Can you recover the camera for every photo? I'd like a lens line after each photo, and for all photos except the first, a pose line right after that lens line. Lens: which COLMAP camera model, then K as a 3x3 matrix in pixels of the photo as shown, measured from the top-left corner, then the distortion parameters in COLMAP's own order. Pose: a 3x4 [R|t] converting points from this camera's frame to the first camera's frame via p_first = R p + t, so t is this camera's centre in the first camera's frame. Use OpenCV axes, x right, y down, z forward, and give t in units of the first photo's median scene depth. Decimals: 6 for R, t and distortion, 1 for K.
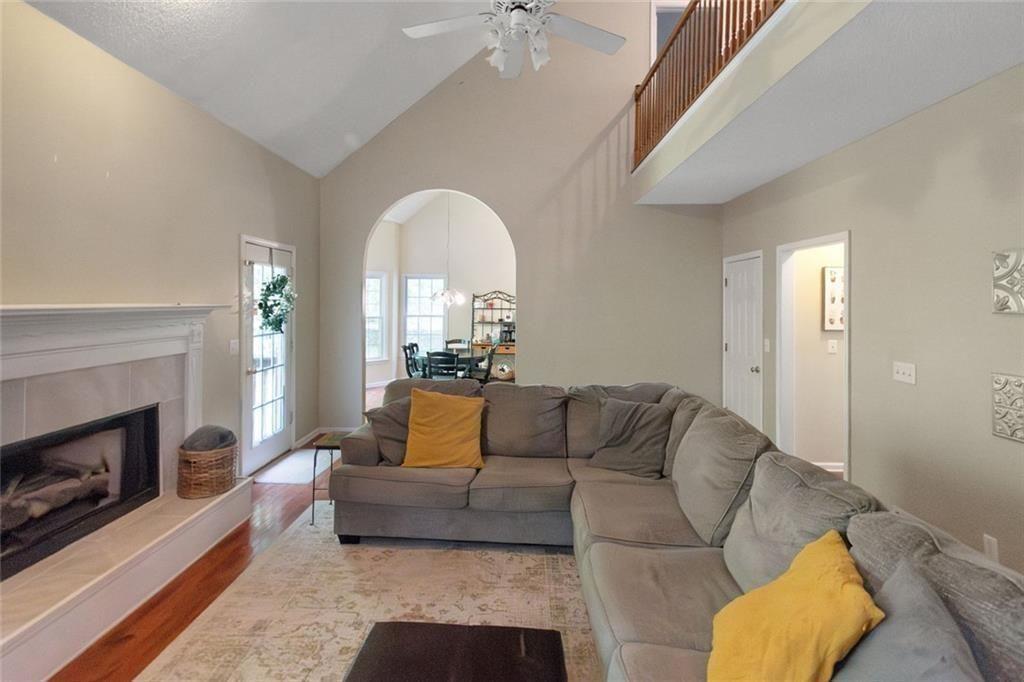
lens RADIAL K [[470.2, 0, 521.5], [0, 470.2, 302.1], [0, 0, 1]] dist [-0.001372, -0.000223]
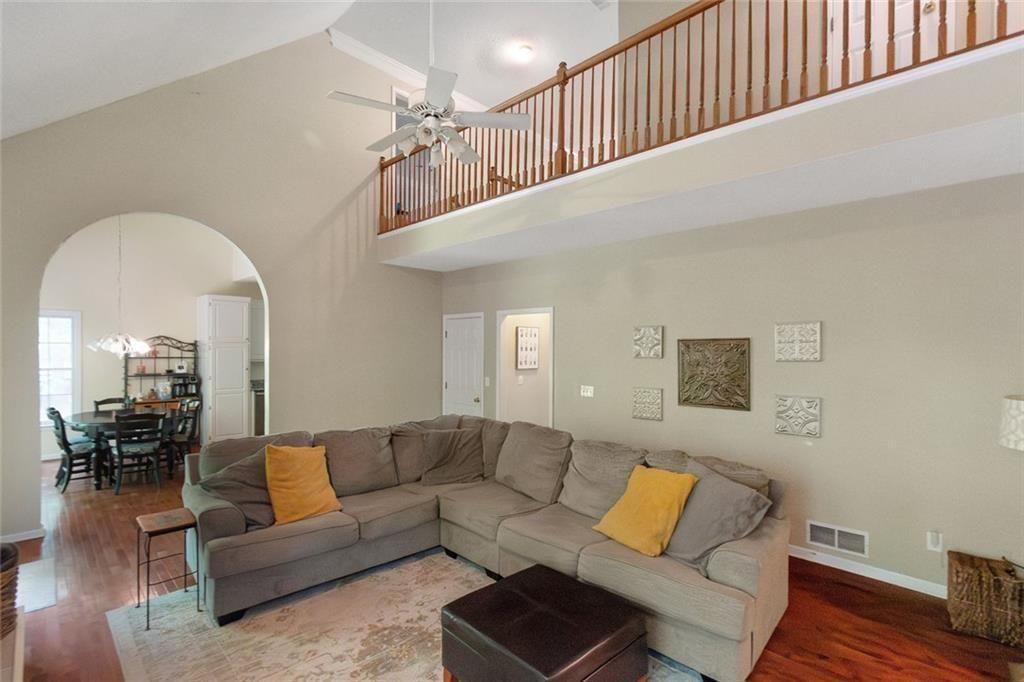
lens RADIAL K [[465.9, 0, 514.1], [0, 465.9, 348.7], [0, 0, 1]] dist [-0.002743, -0.000184]
pose [[0.695284, -0.004498, 0.718721, -0.272911], [-0.000438, 0.999978, 0.006682, -0.009260], [-0.718735, -0.004961, 0.695266, -0.007554]]
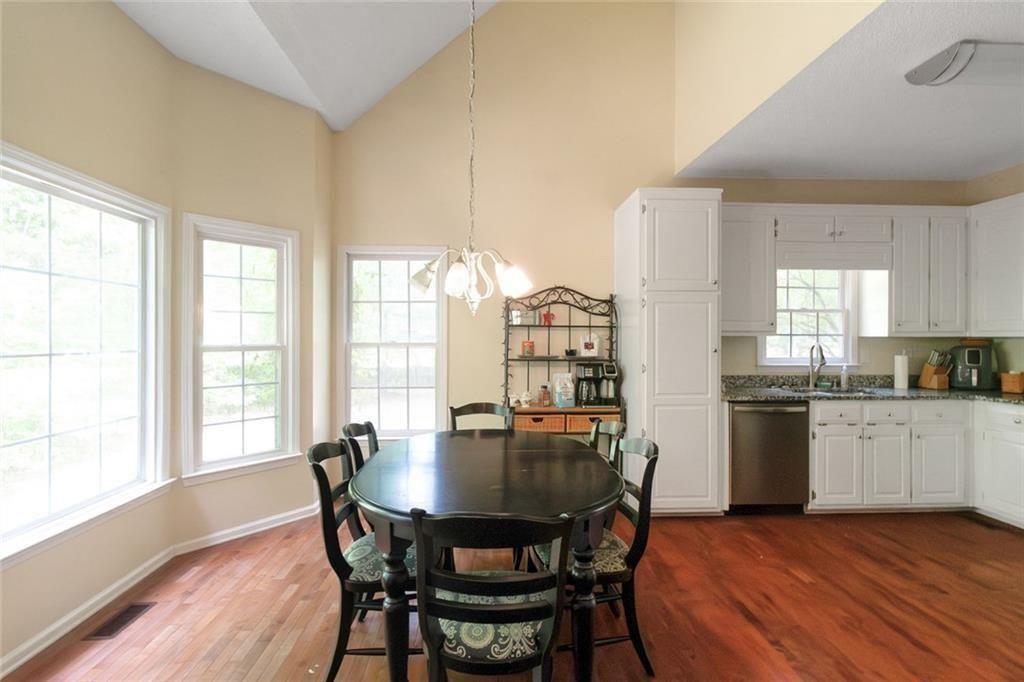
lens RADIAL K [[456.0, 0, 512.0], [0, 456.0, 341.0], [0, 0, 1]] dist [0.002460, 0.000251]
pose [[0.998590, -0.005303, 0.052827, -0.155936], [0.004974, 0.999967, 0.006349, 0.031777], [-0.052859, -0.006077, 0.998584, 0.755379]]
